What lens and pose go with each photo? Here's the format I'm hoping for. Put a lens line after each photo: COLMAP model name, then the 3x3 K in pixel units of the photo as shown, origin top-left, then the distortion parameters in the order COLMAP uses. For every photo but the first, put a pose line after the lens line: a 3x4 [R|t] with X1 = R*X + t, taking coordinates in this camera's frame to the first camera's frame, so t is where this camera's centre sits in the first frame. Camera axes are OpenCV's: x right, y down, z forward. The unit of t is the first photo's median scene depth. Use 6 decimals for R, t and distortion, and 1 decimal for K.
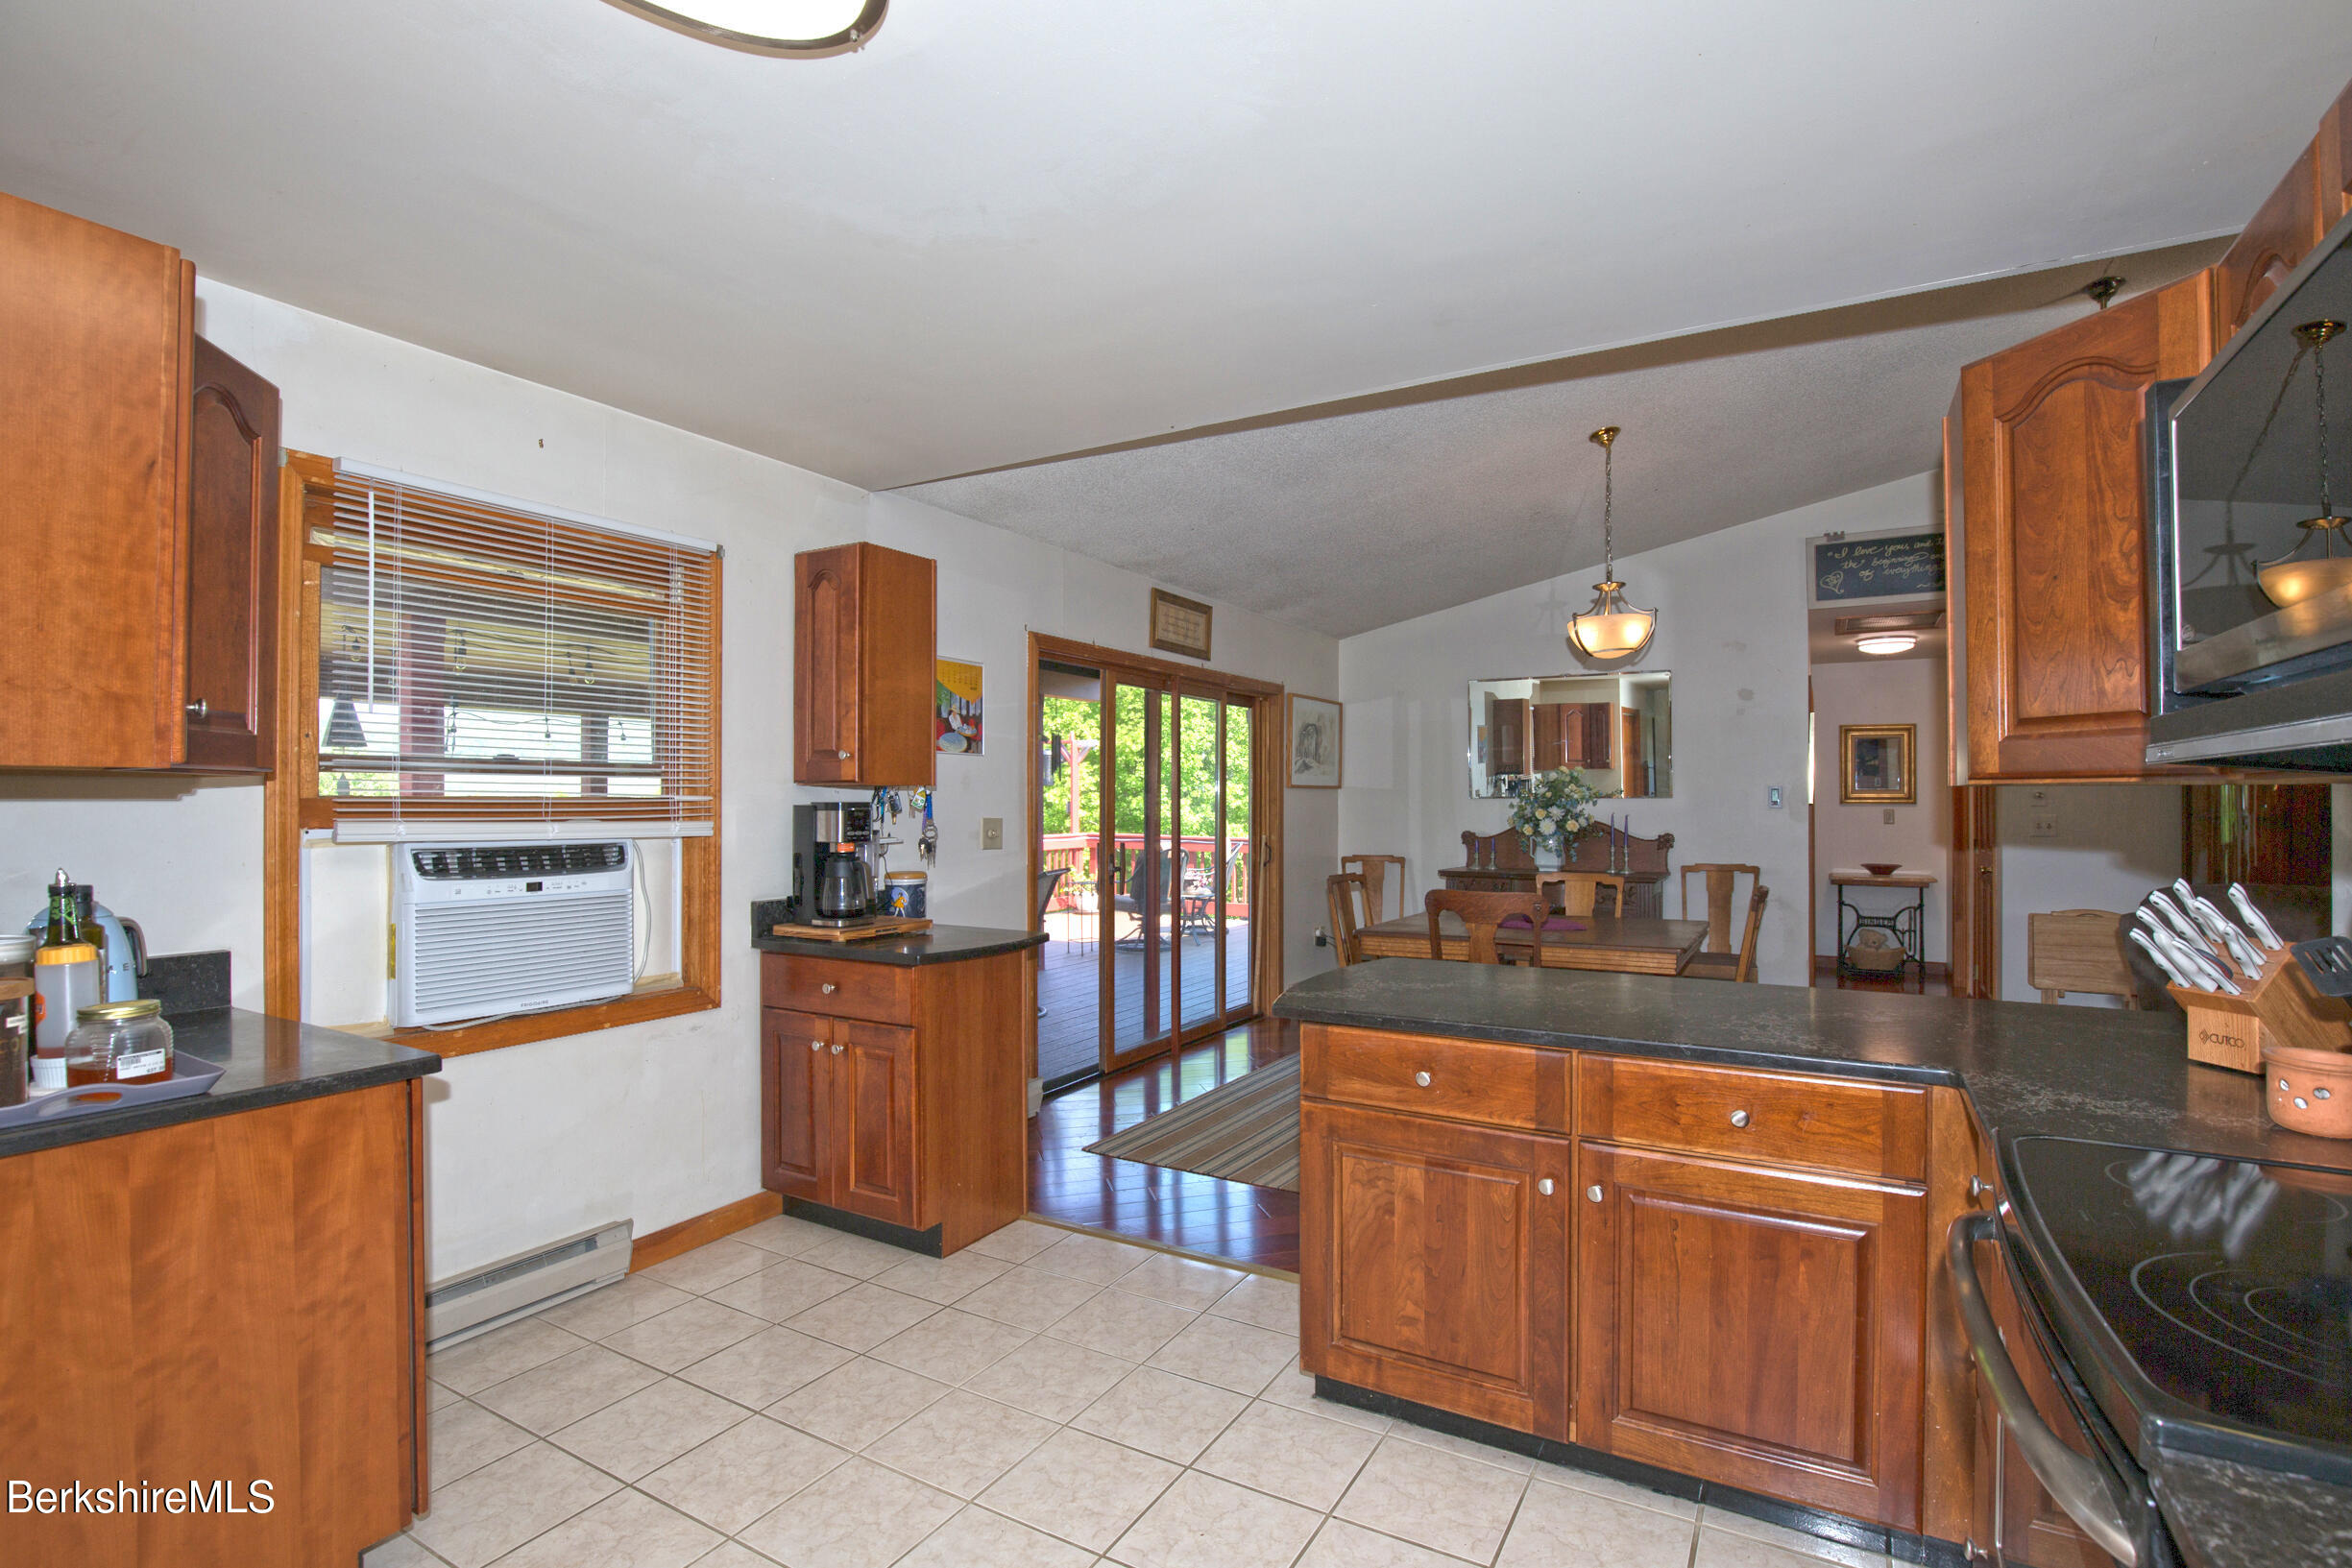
lens RADIAL K [[1124.4, 0, 1176.0], [0, 1124.4, 784.0], [0, 0, 1]] dist [-0.027236, 0.001035]
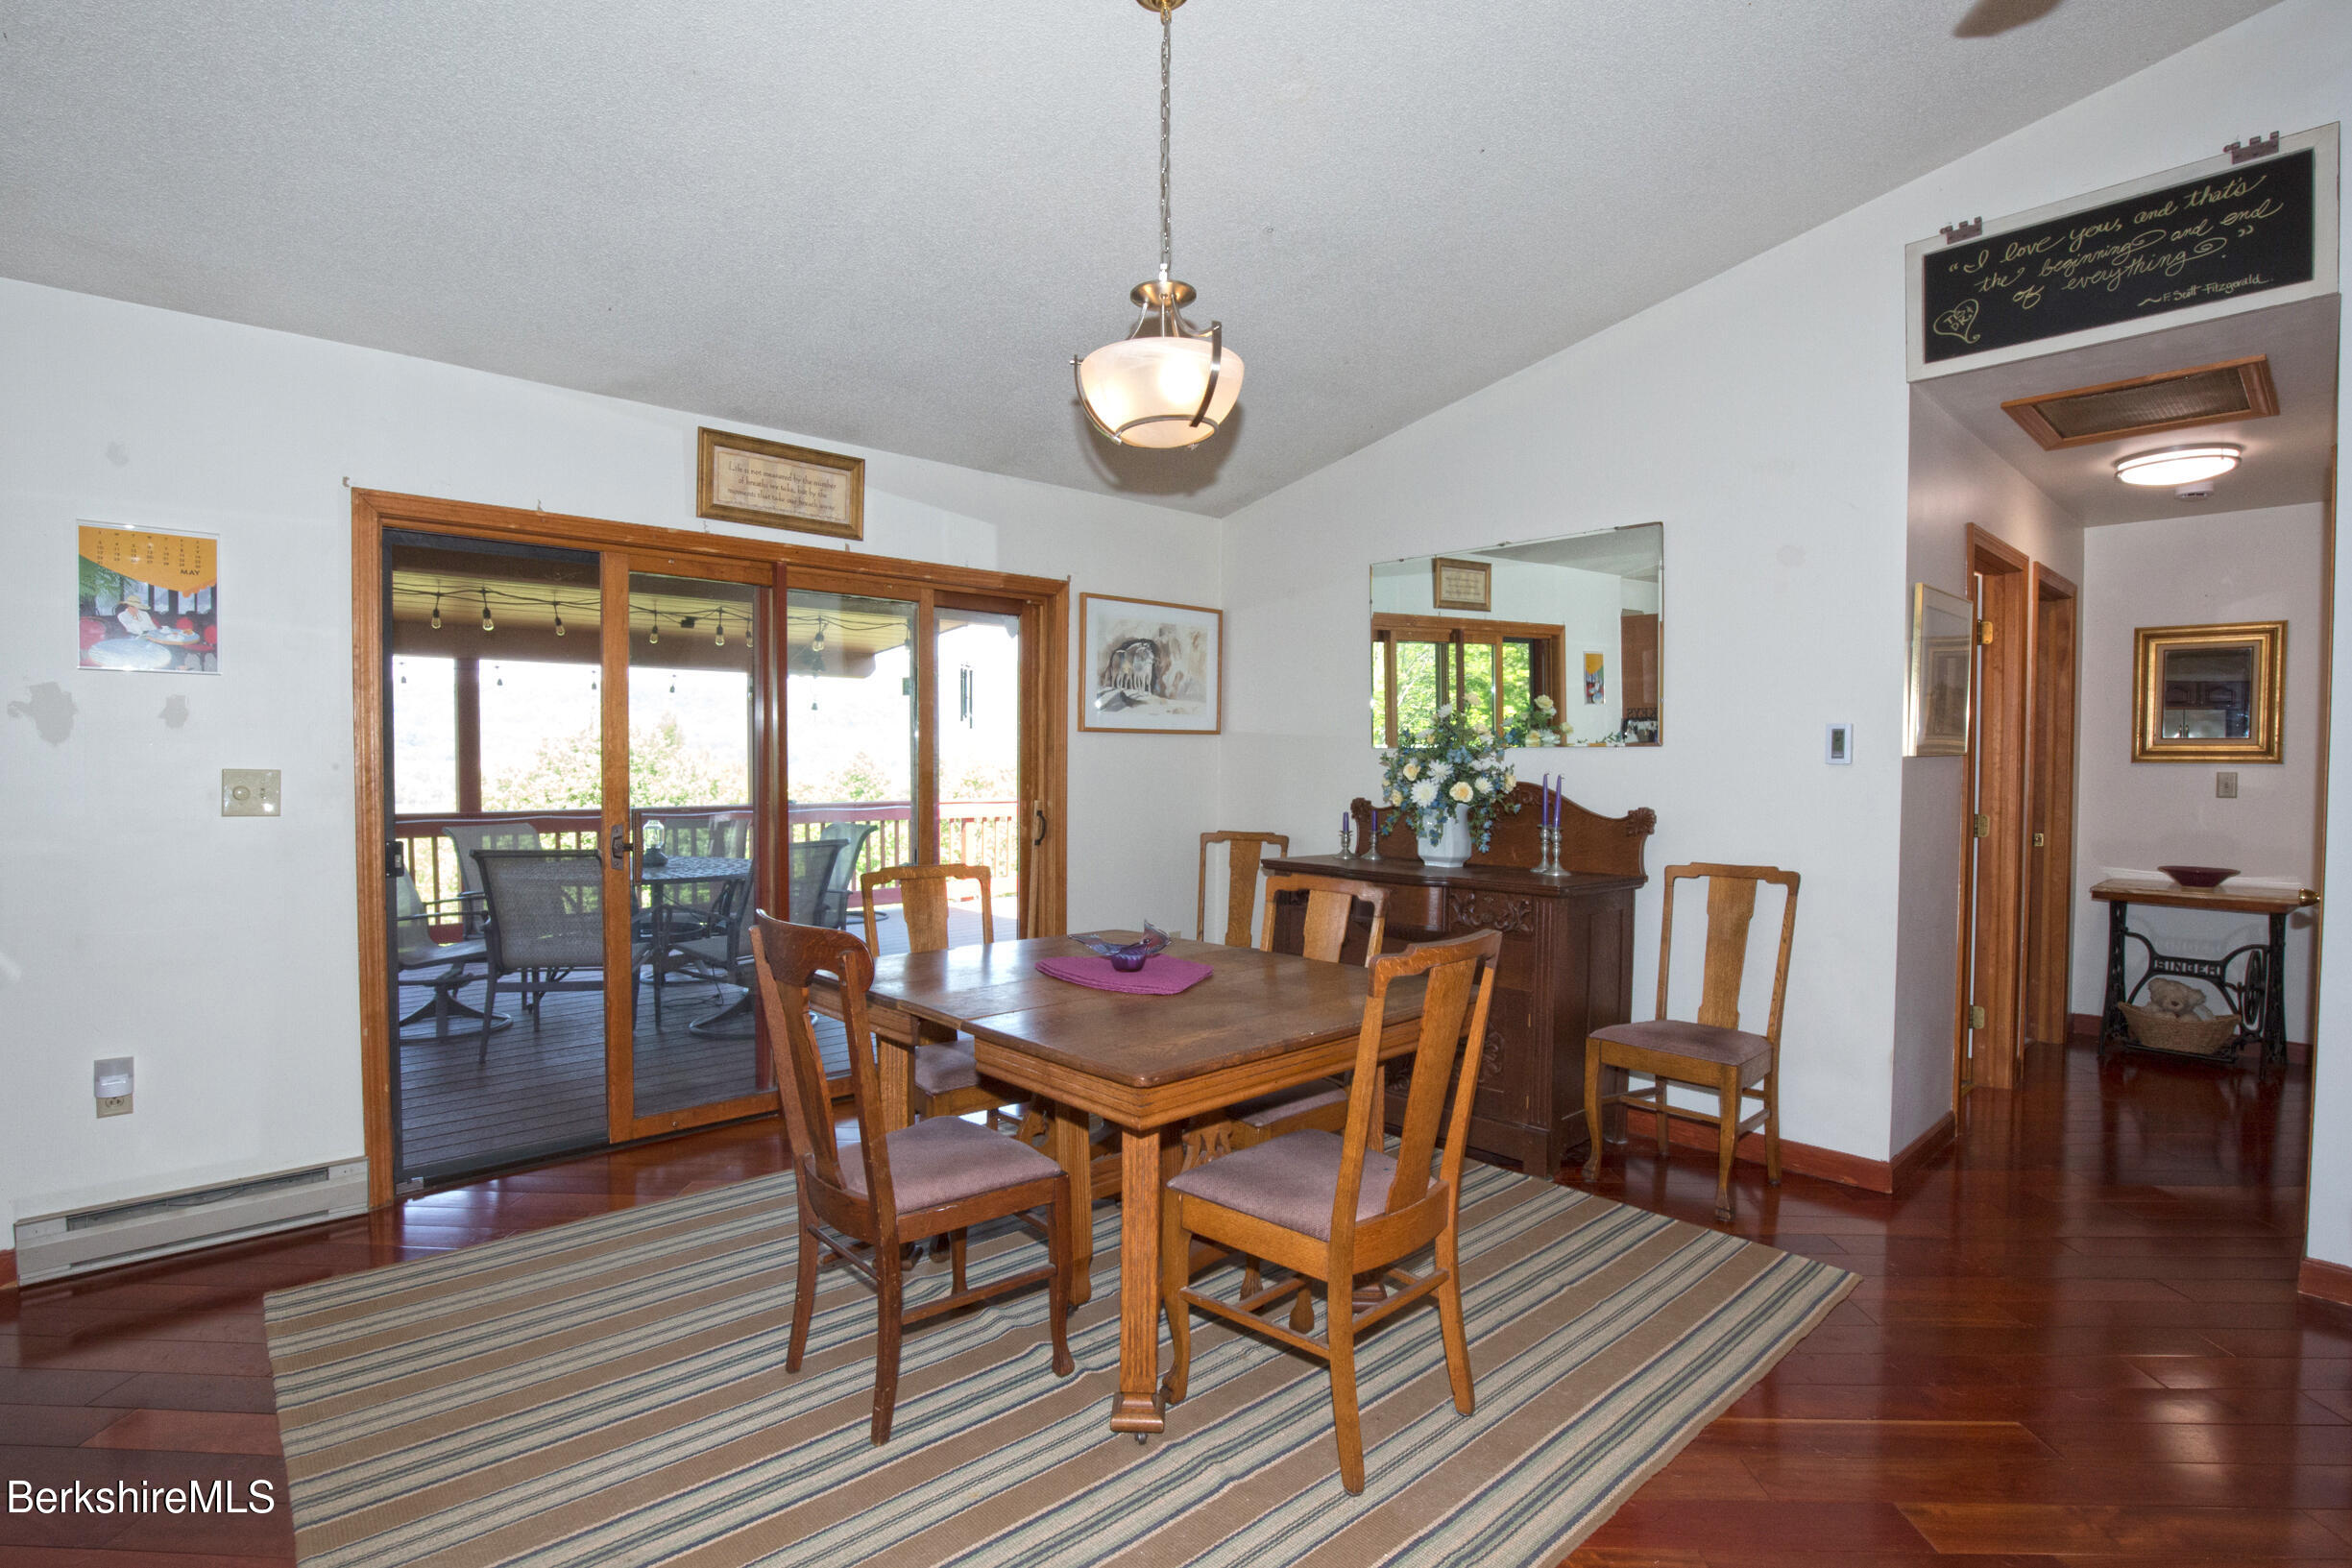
lens RADIAL K [[1124.4, 0, 1176.0], [0, 1124.4, 784.0], [0, 0, 1]] dist [-0.027236, 0.001035]
pose [[0.951315, 0.011561, -0.308002, 0.391393], [-0.000082, 0.999306, 0.037254, 0.010526], [0.308219, -0.035415, 0.950656, 0.386017]]
